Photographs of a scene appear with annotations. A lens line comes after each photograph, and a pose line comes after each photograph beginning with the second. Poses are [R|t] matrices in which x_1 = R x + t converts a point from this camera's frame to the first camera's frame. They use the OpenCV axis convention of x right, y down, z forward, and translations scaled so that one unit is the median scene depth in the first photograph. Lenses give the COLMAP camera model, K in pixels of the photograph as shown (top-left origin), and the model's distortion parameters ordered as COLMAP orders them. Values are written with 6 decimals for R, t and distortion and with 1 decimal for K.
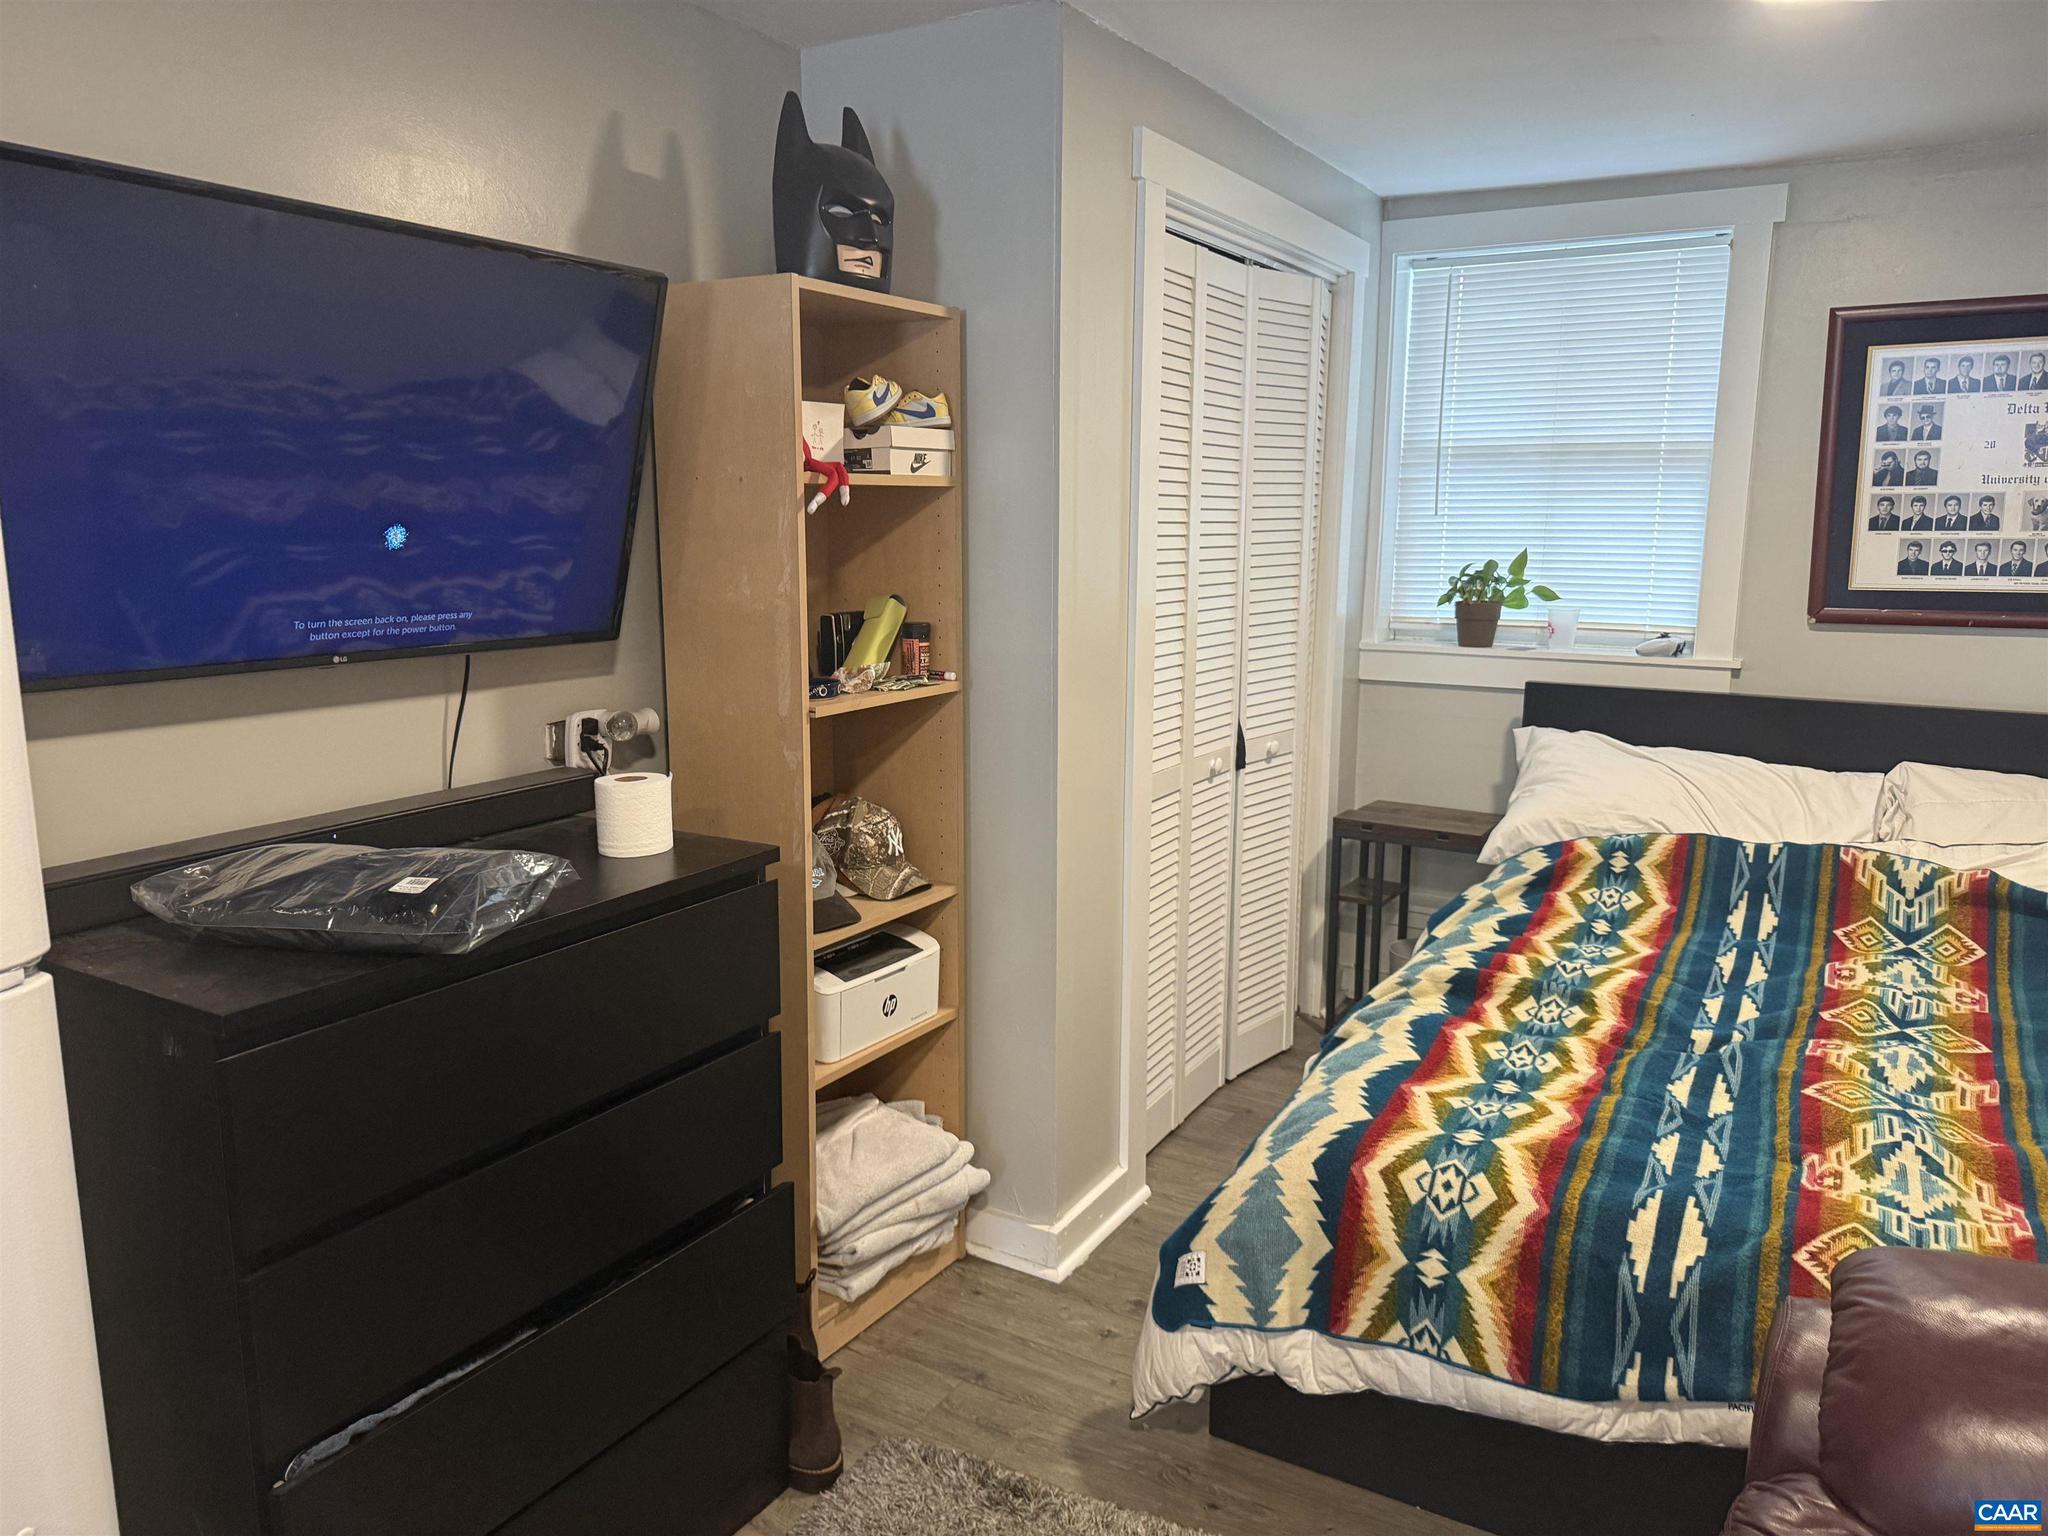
lens RADIAL K [[1417.7, 0, 1024.0], [0, 1417.7, 768.0], [0, 0, 1]] dist [0.038179, -0.073395]
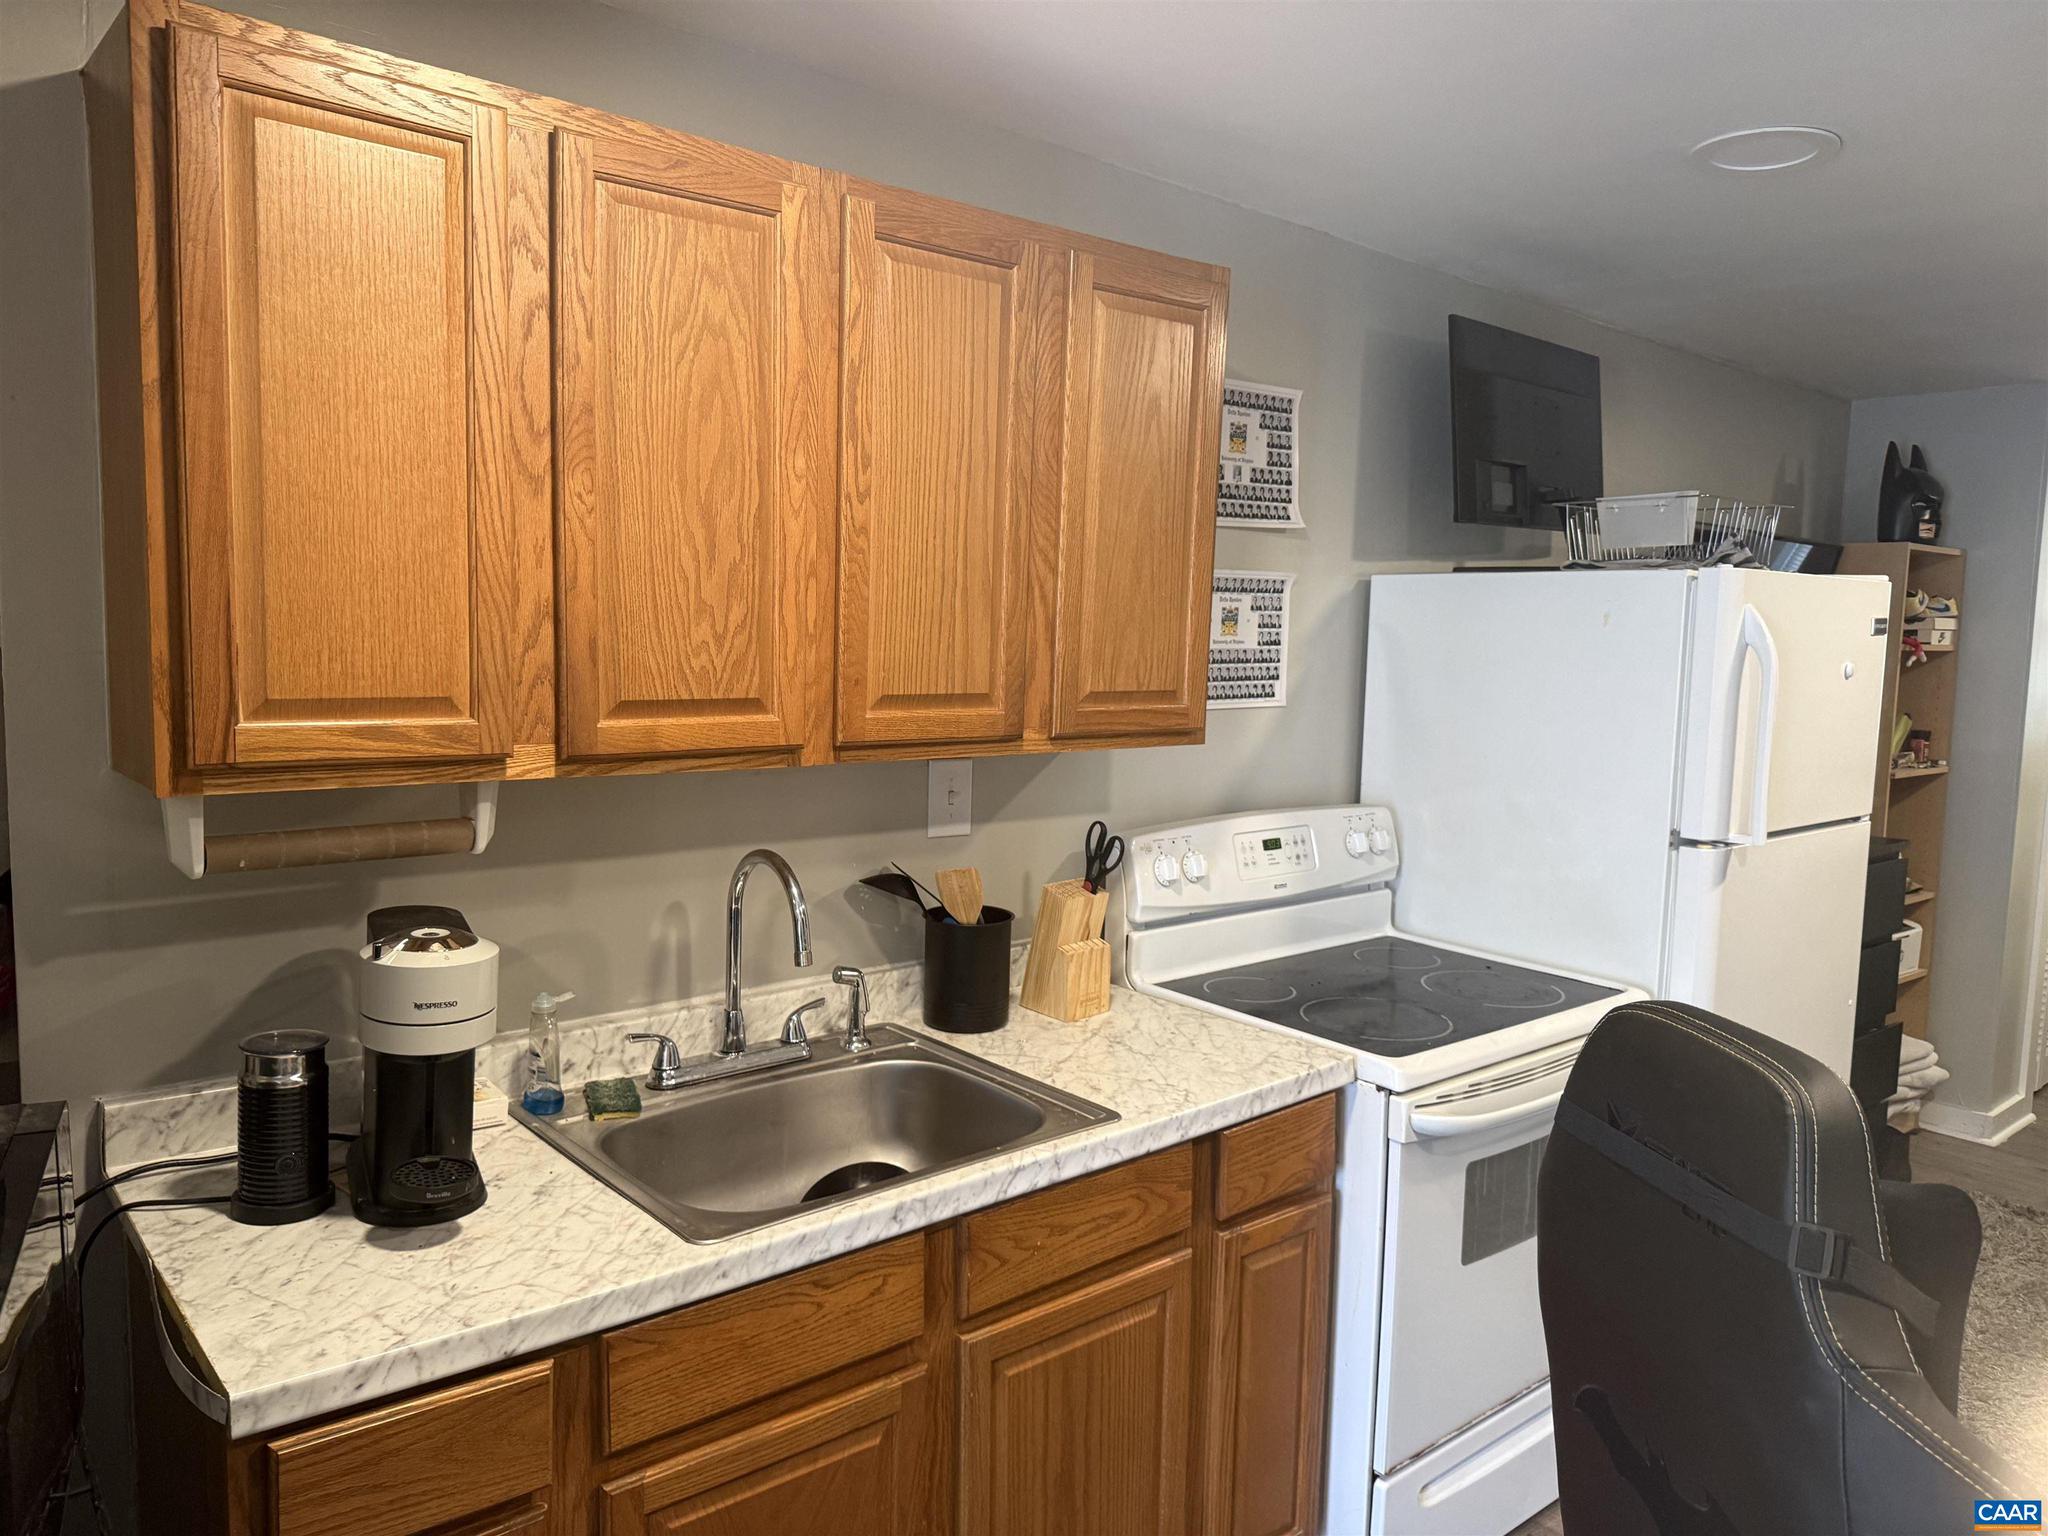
lens RADIAL K [[1393.2, 0, 1049.5], [0, 1393.2, 759.0], [0, 0, 1]] dist [0.109797, -0.177283]
pose [[0.943350, 0.052579, -0.327606, -0.417504], [-0.083478, 0.993215, -0.080971, 0.127259], [0.321126, 0.103732, 0.941338, -0.752105]]
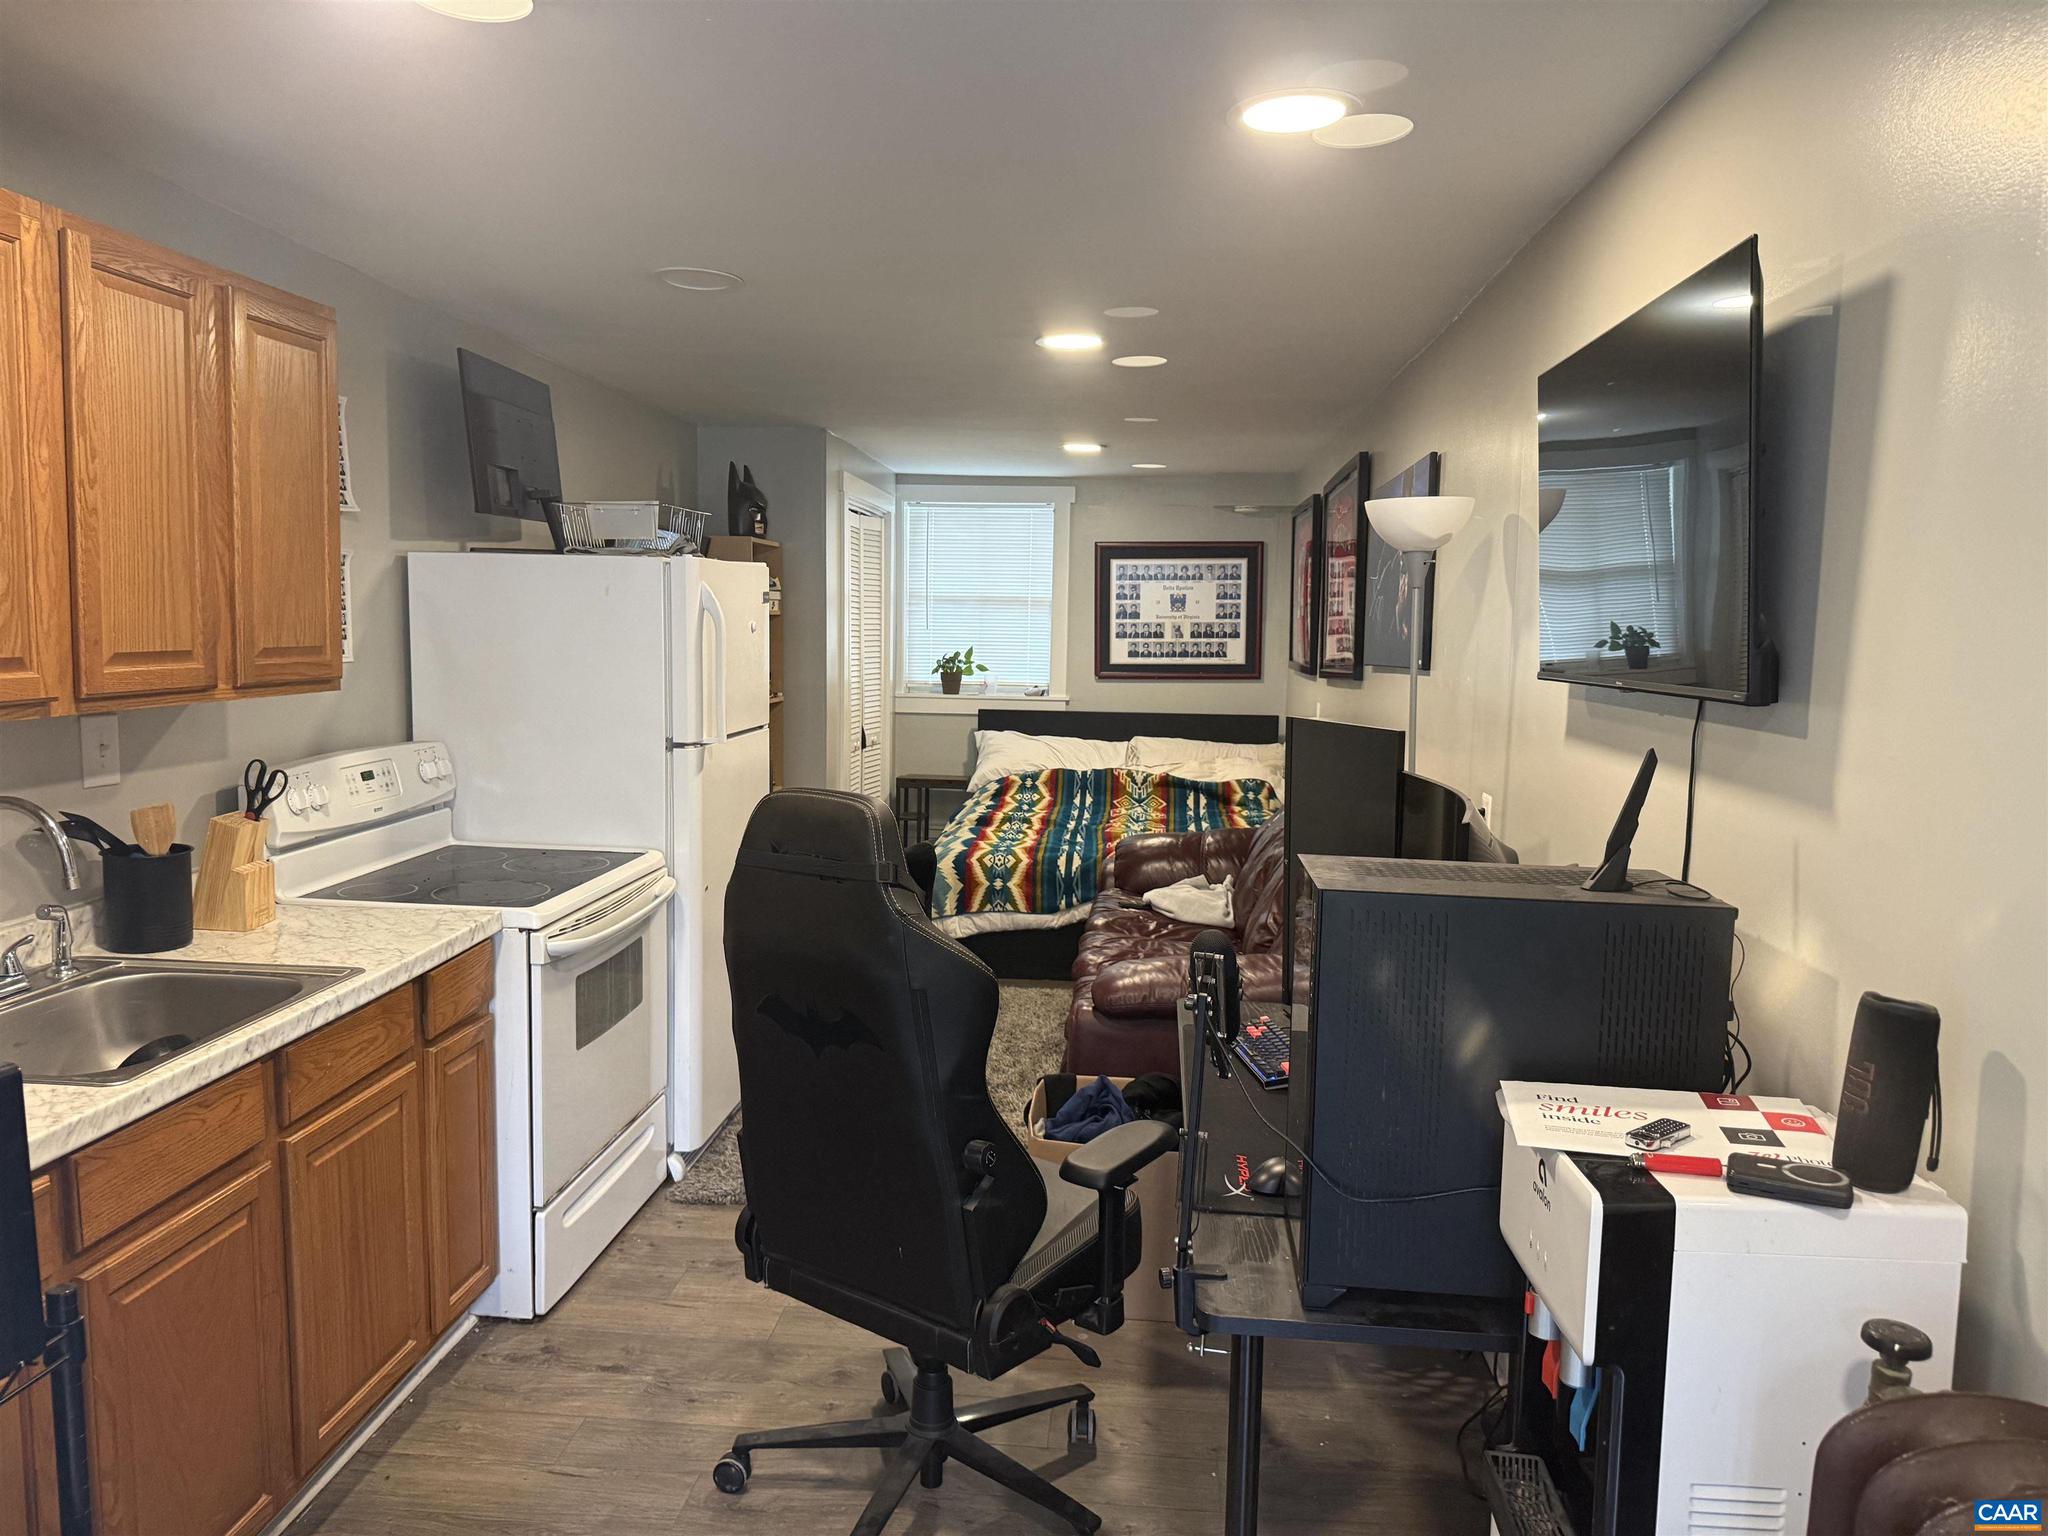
lens RADIAL K [[1417.7, 0, 1024.0], [0, 1417.7, 768.0], [0, 0, 1]] dist [0.038179, -0.073395]
pose [[0.898720, -0.030779, 0.437442, -0.594085], [0.064668, 0.995930, -0.062784, 0.191123], [-0.433729, 0.084714, 0.897052, -1.055030]]
